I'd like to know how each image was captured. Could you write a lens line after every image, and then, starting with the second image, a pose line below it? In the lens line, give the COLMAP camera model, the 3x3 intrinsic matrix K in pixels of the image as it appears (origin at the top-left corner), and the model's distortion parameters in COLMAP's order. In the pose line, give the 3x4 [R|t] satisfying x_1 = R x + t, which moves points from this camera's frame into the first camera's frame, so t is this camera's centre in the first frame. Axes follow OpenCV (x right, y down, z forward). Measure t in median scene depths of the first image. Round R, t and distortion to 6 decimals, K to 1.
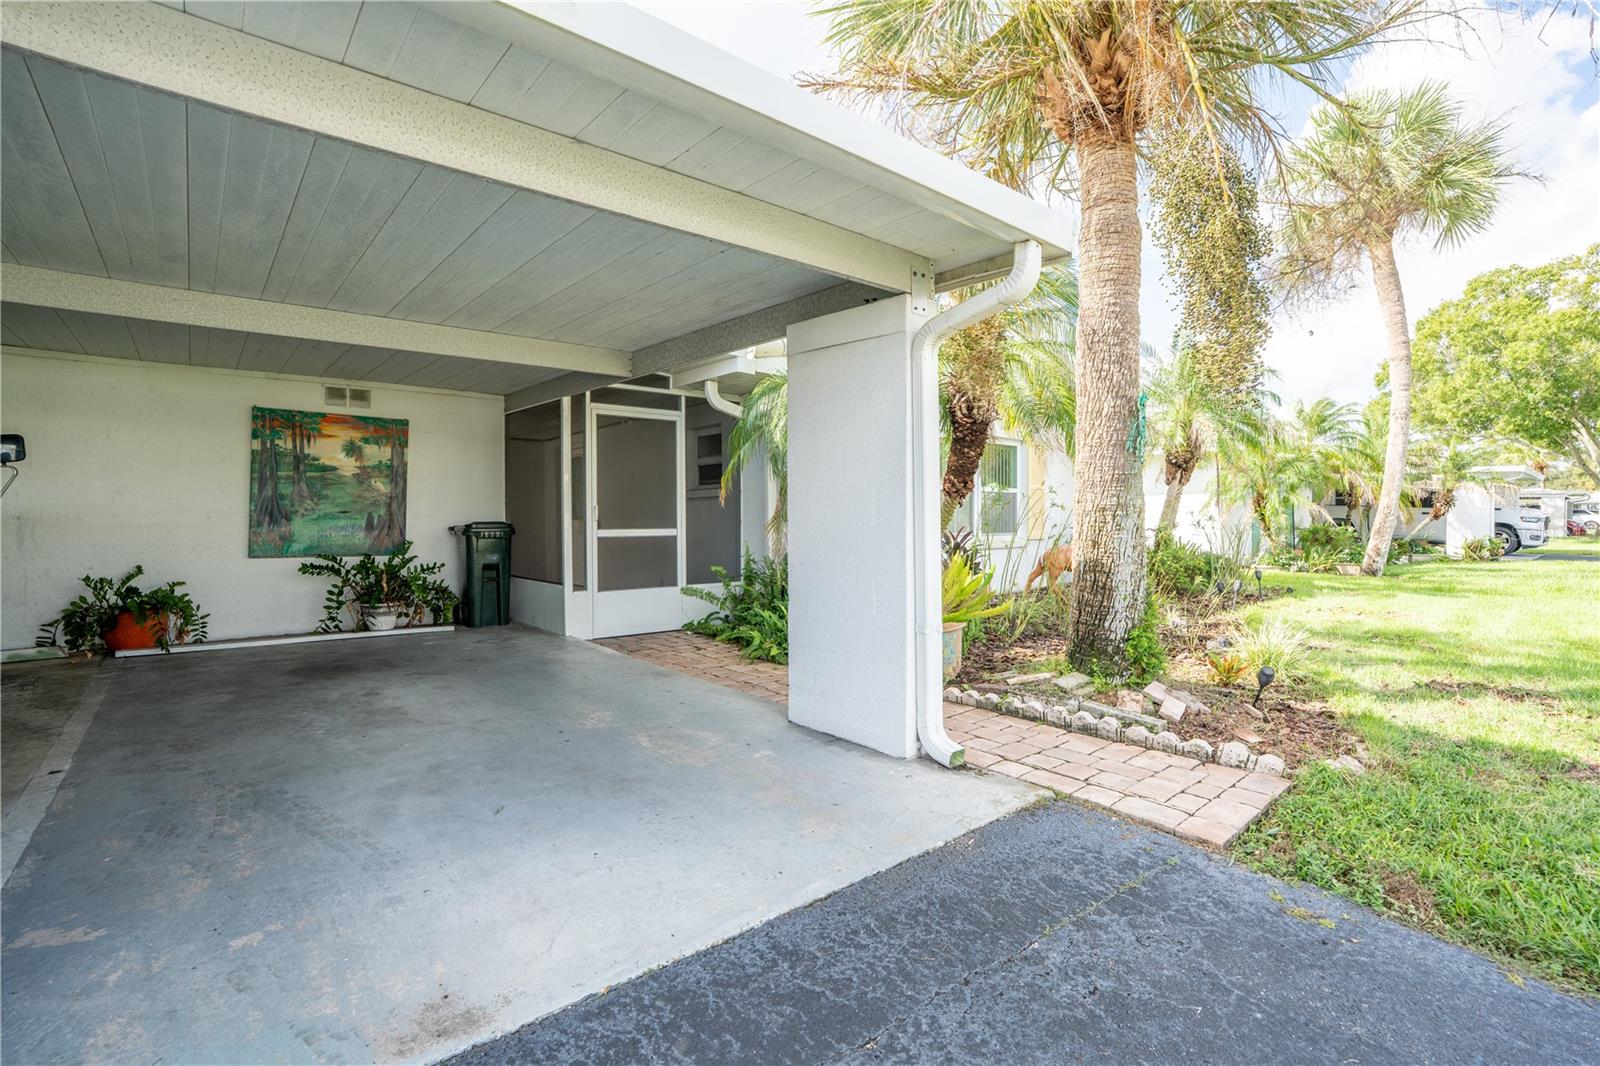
lens RADIAL K [[727.9, 0, 778.6], [0, 727.9, 532.7], [0, 0, 1]] dist [-0.037134, 0.000560]
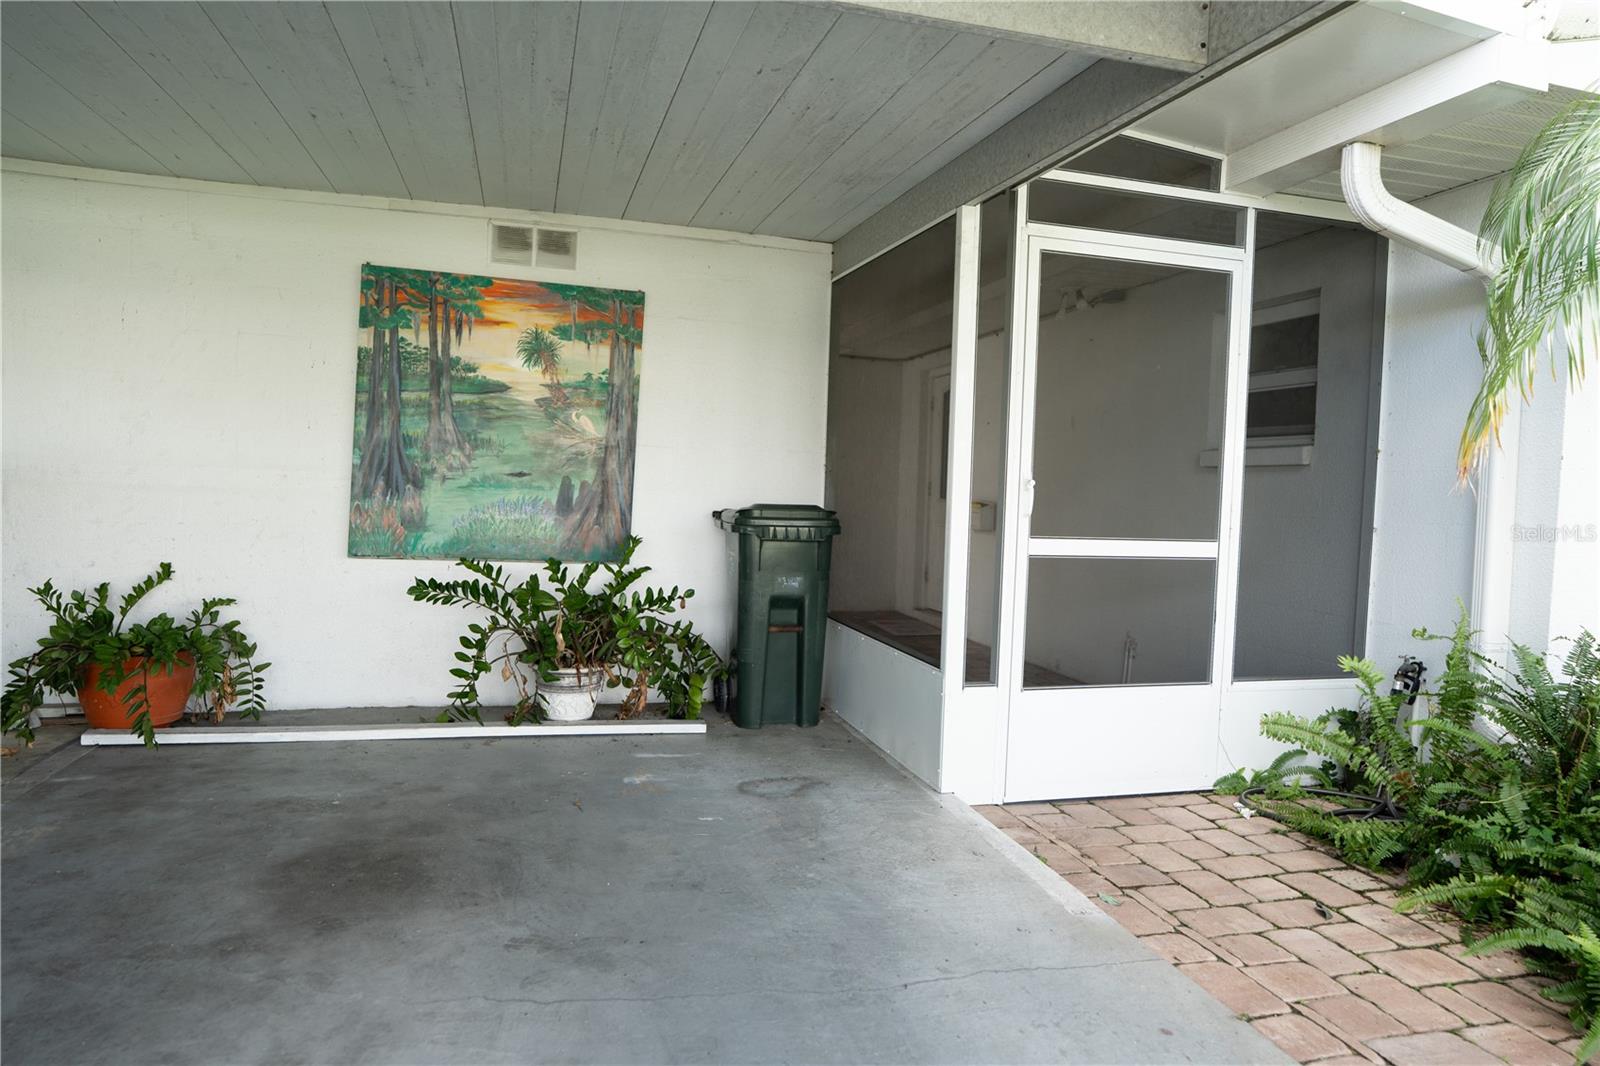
lens RADIAL K [[1003.3, 0, 800.0], [0, 1003.3, 533.0], [0, 0, 1]] dist [-0.058715, -0.000266]
pose [[0.918797, 0.053313, -0.391113, -0.147061], [-0.044972, 0.998524, 0.030463, -0.017793], [0.392160, -0.010400, 0.919838, 0.432124]]
